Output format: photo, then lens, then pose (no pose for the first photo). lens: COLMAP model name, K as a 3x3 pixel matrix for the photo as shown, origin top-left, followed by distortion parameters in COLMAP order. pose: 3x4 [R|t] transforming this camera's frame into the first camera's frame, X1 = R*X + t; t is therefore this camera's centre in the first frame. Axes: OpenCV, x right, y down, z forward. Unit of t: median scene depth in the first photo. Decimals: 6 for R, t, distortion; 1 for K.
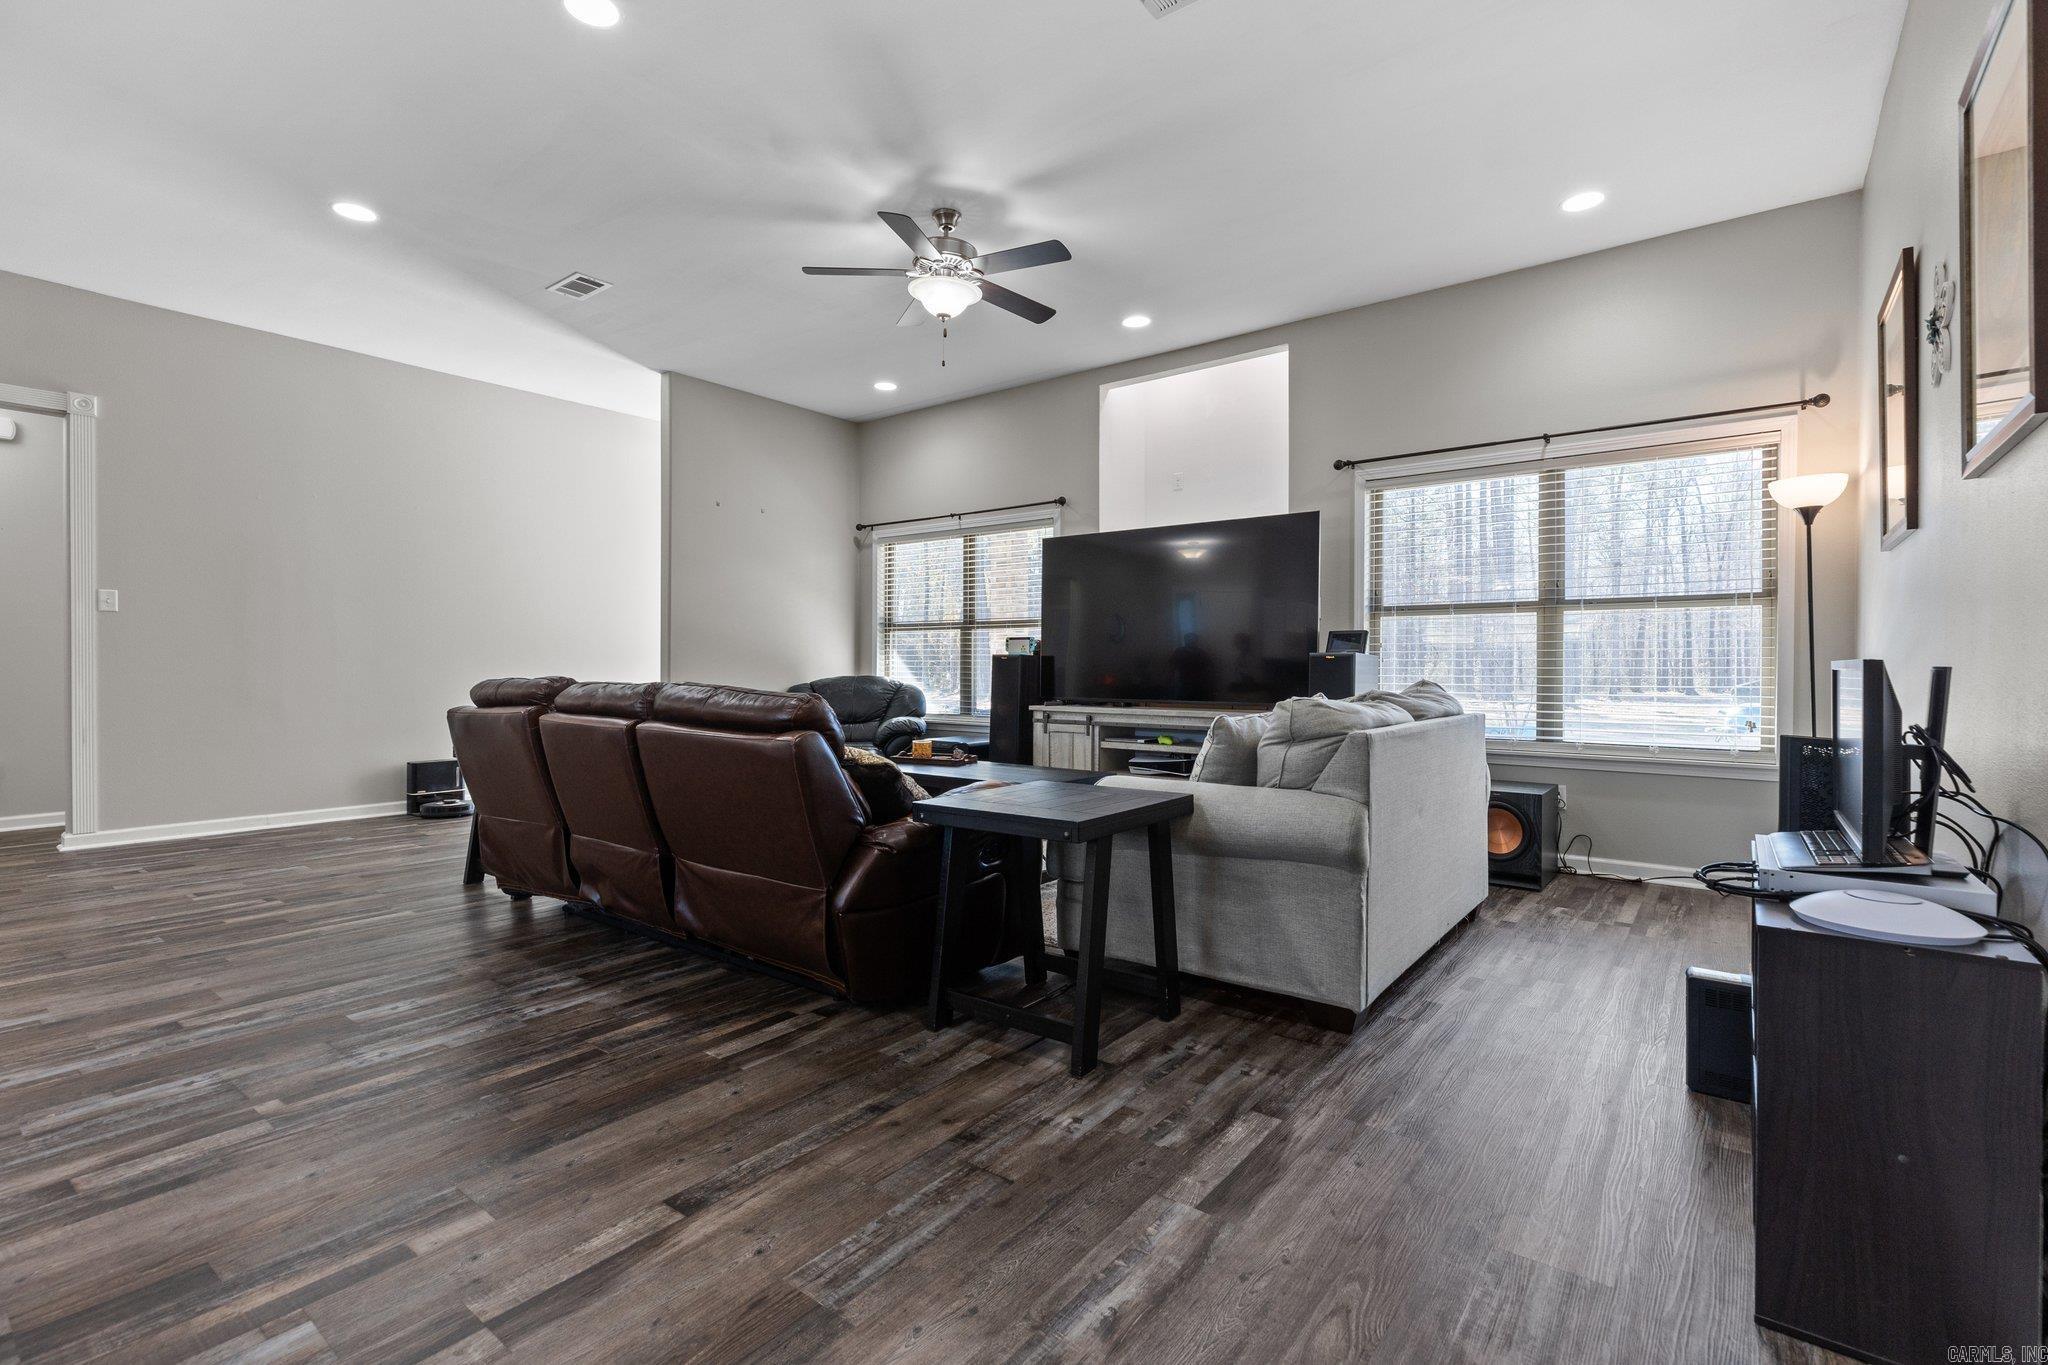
lens RADIAL K [[927.8, 0, 1030.8], [0, 927.8, 677.6], [0, 0, 1]] dist [0.006835, -0.001351]
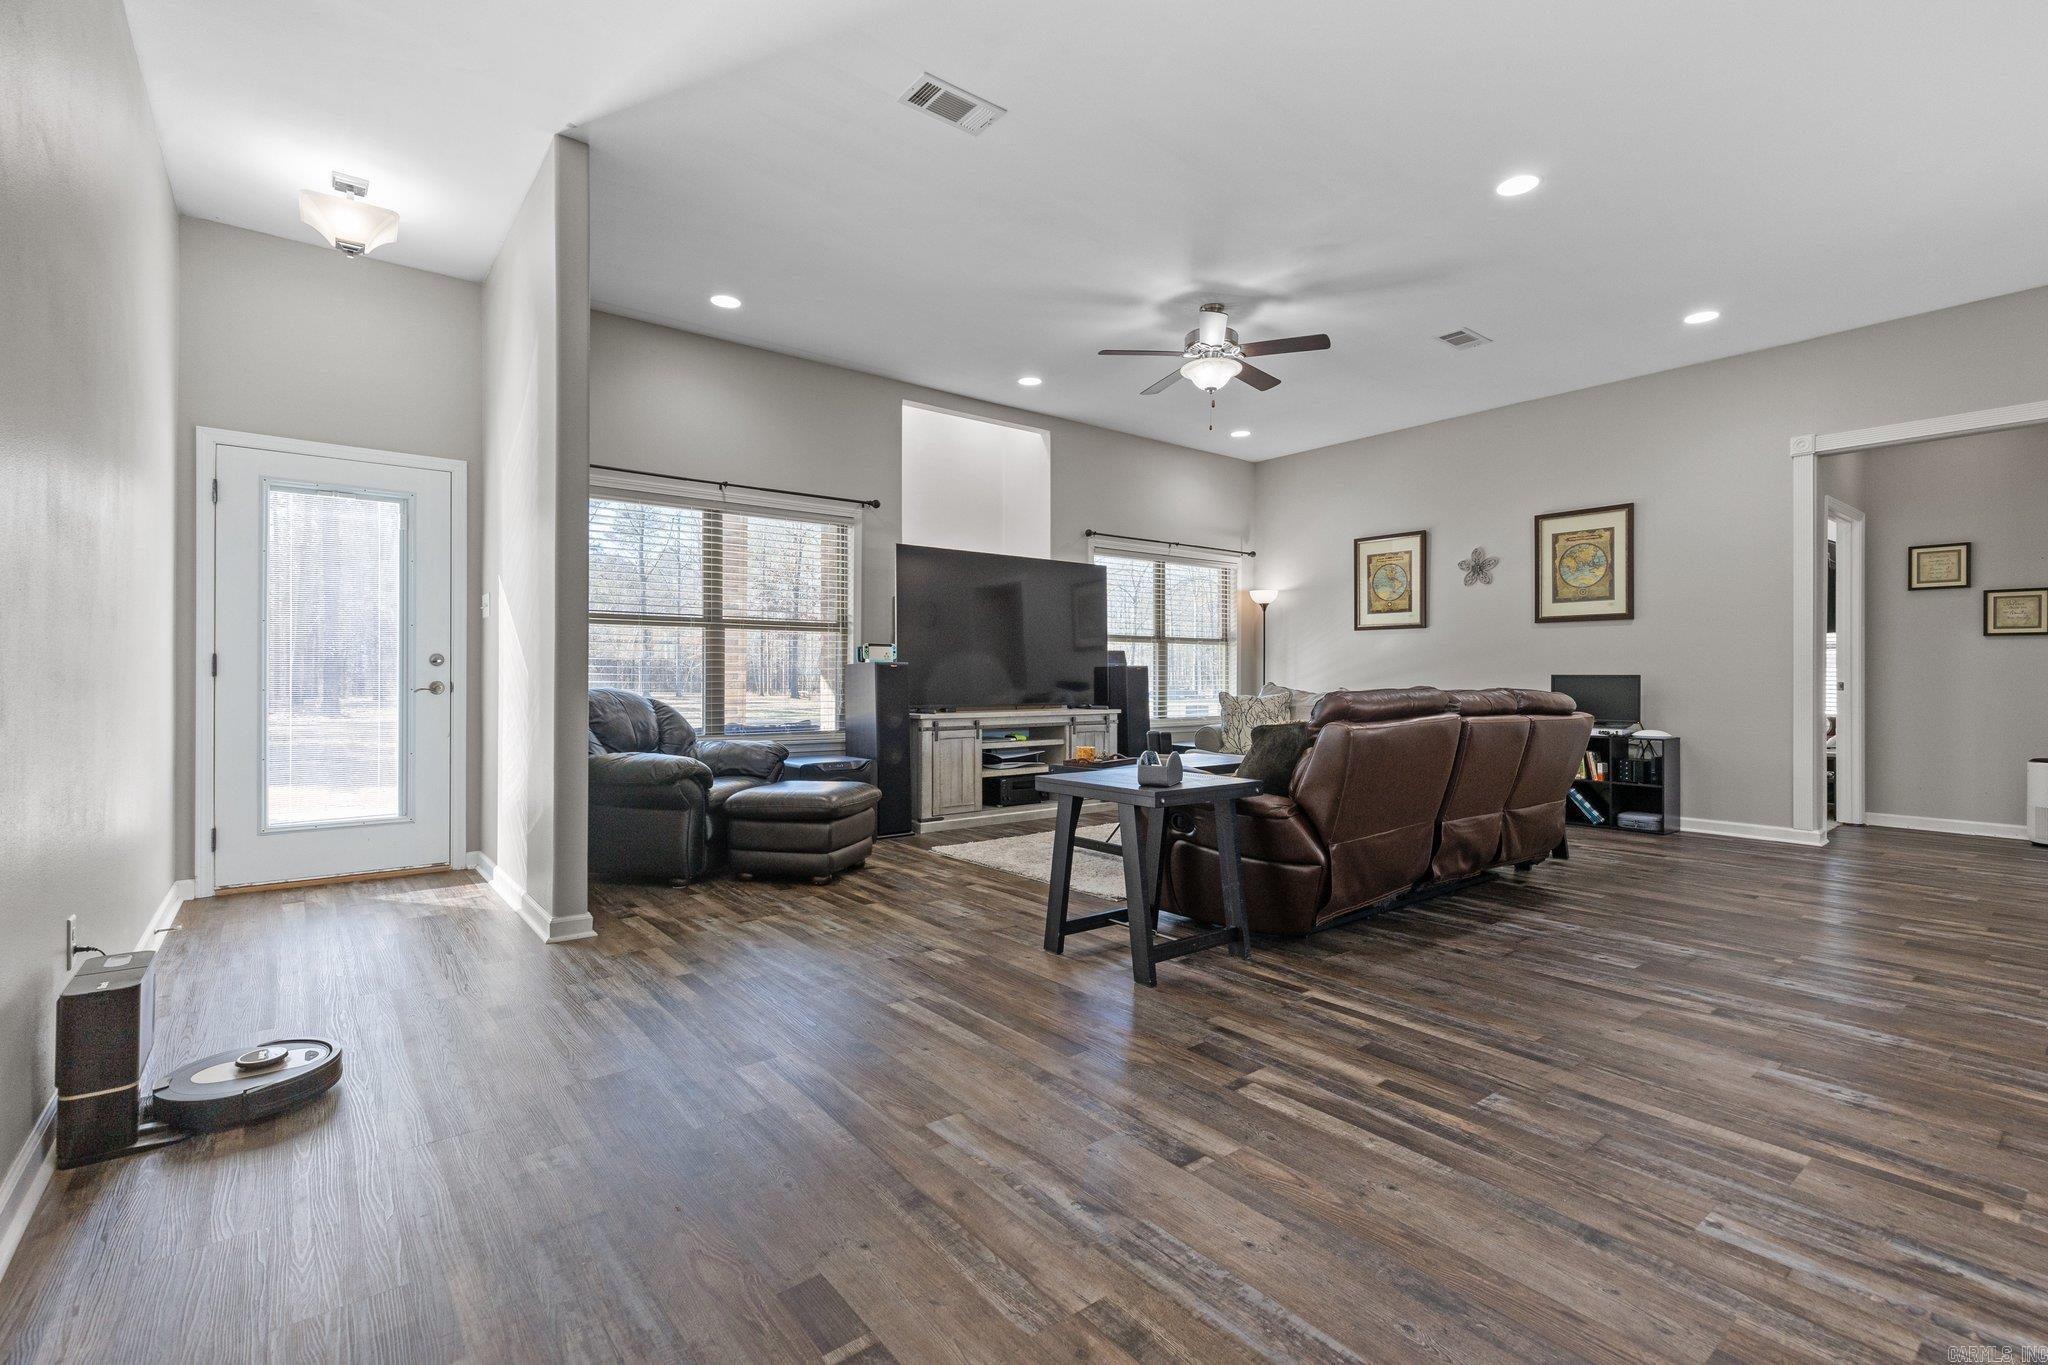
lens RADIAL K [[927.8, 0, 1030.9], [0, 927.8, 678.7], [0, 0, 1]] dist [0.006835, -0.001351]
pose [[0.234388, -0.004285, 0.972134, -0.972503], [0.011295, 0.999935, 0.001685, -0.008675], [-0.972077, 0.010586, 0.234421, 0.687425]]
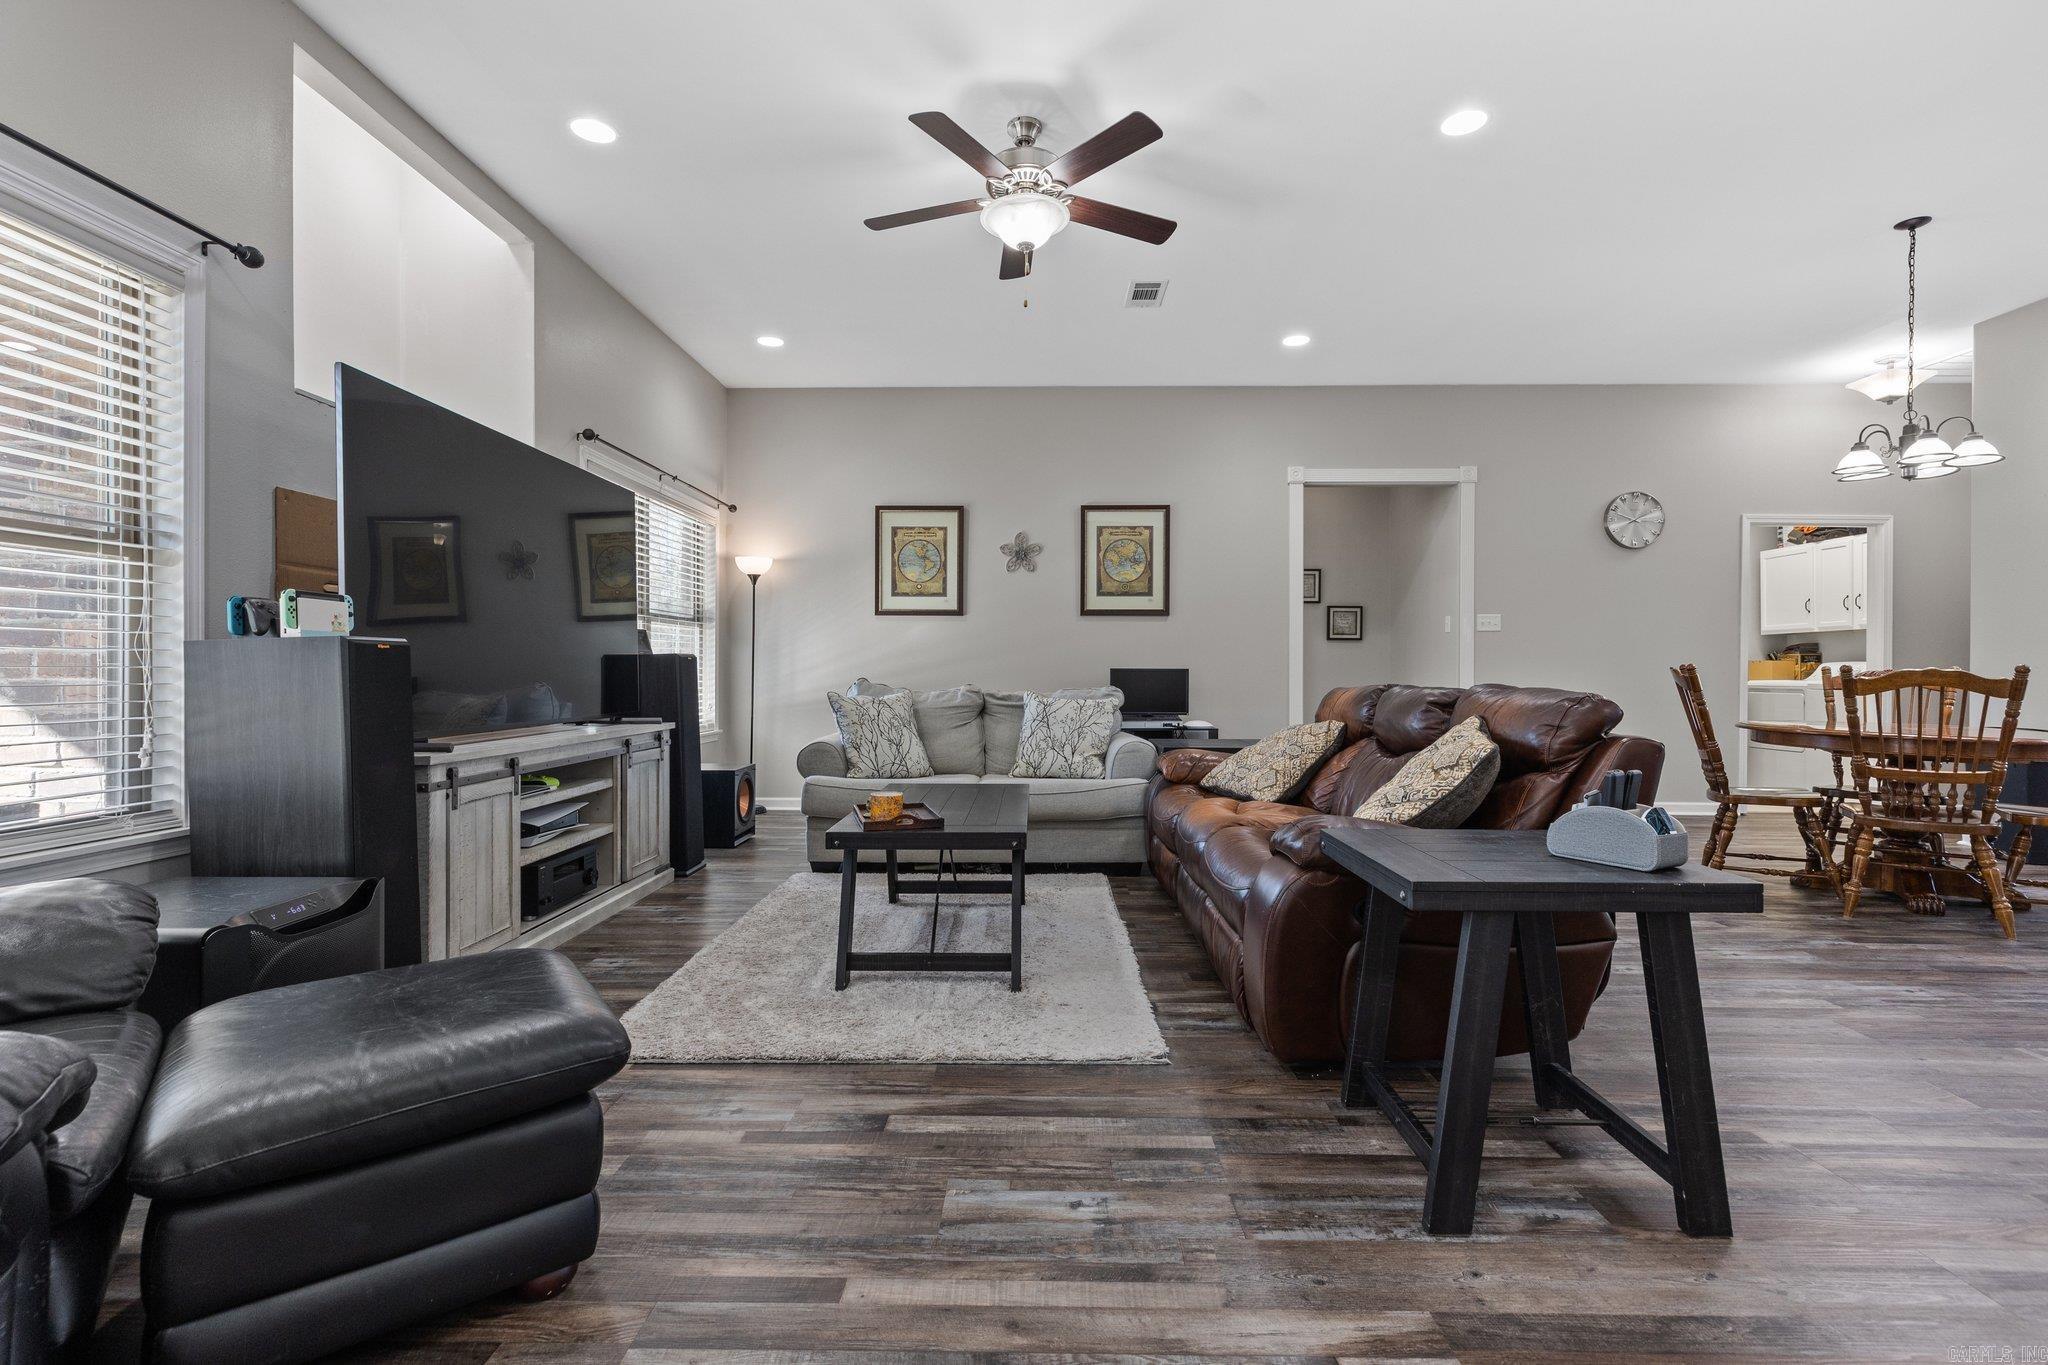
lens RADIAL K [[927.8, 0, 1029.1], [0, 927.8, 674.8], [0, 0, 1]] dist [0.006835, -0.001351]
pose [[-0.601129, -0.007593, 0.799116, -0.552547], [0.006430, 0.999877, 0.014337, -0.013415], [-0.799126, 0.013757, -0.601006, 1.087756]]
